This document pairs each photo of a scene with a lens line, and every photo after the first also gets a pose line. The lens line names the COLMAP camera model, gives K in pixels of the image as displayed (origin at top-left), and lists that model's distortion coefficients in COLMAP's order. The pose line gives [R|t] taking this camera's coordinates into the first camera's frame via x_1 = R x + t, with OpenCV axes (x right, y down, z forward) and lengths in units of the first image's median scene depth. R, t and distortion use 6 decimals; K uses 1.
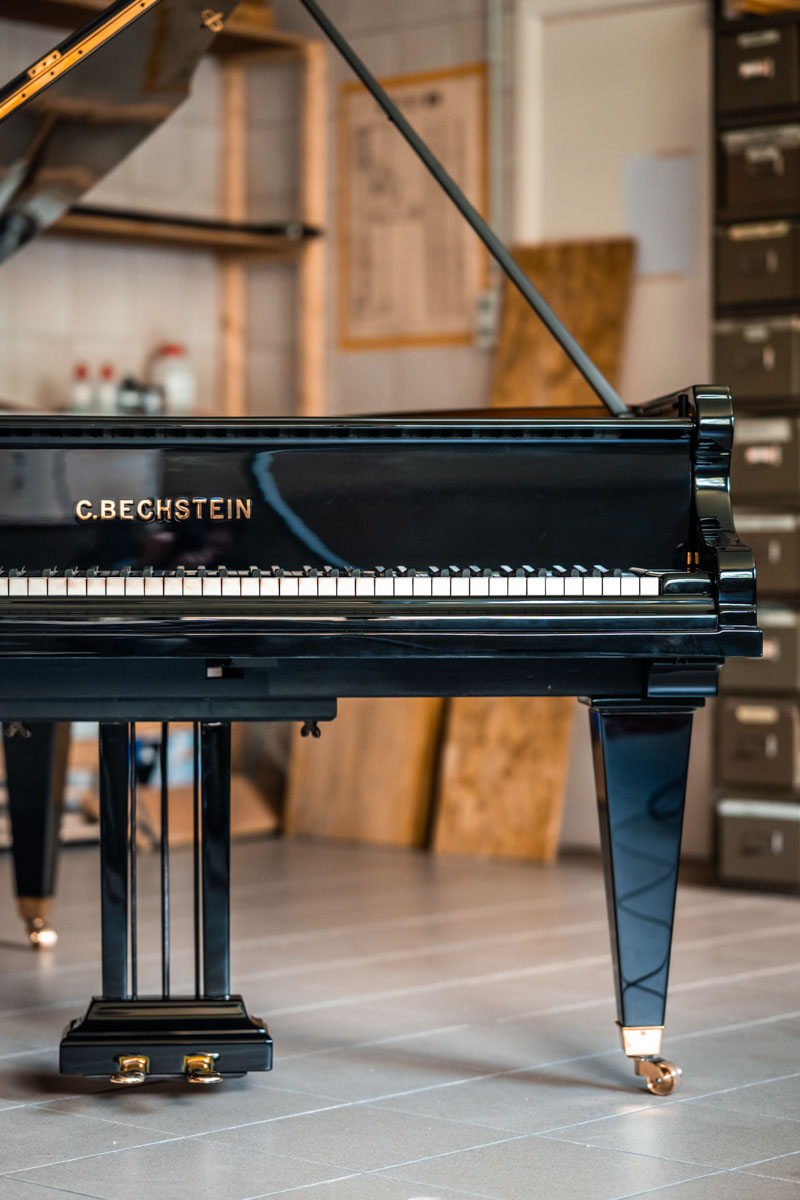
lens RADIAL K [[2913.9, 0, 400.0], [0, 2913.9, 600.0], [0, 0, 1]] dist [0.034053, 0.062487]
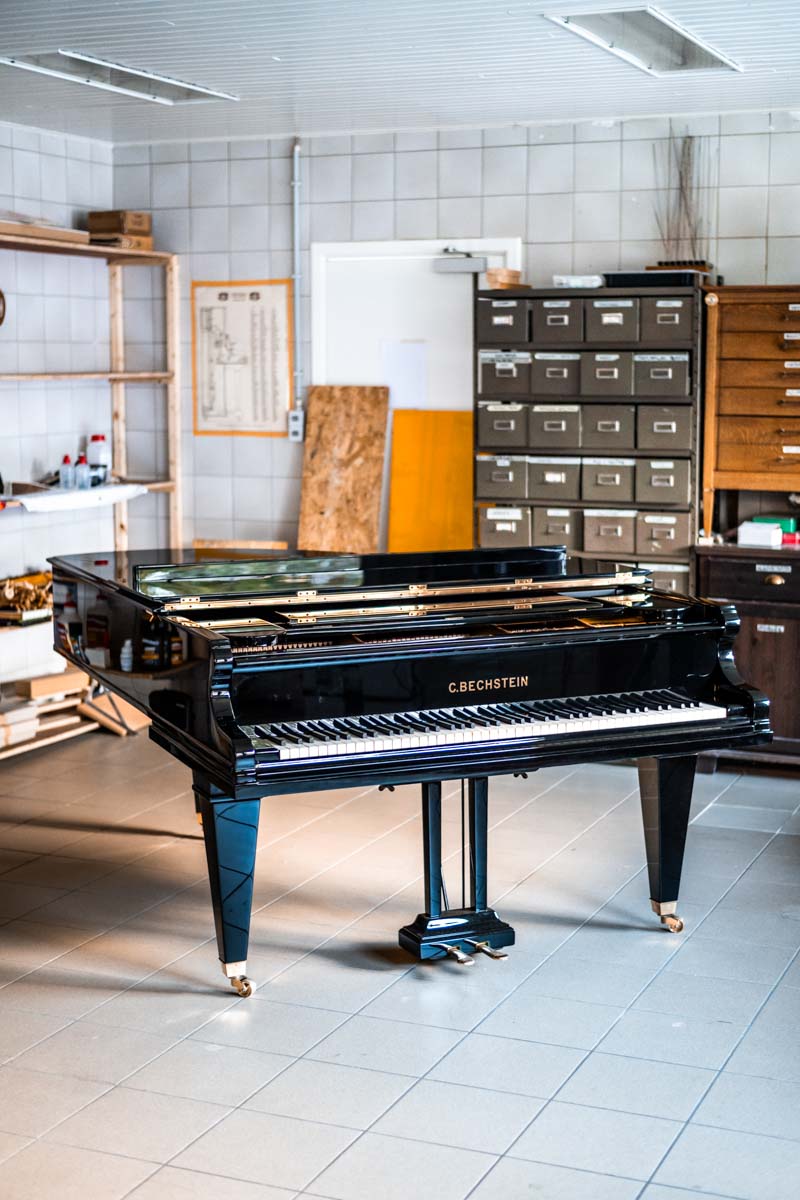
lens RADIAL K [[1833.1, 0, 400.0], [0, 1833.1, 600.0], [0, 0, 1]] dist [-0.029917, -0.006199]
pose [[0.942212, -0.048854, 0.331436, -0.334556], [0.009474, 0.992800, 0.119408, -0.145108], [-0.334884, -0.109367, 0.935891, -0.087851]]
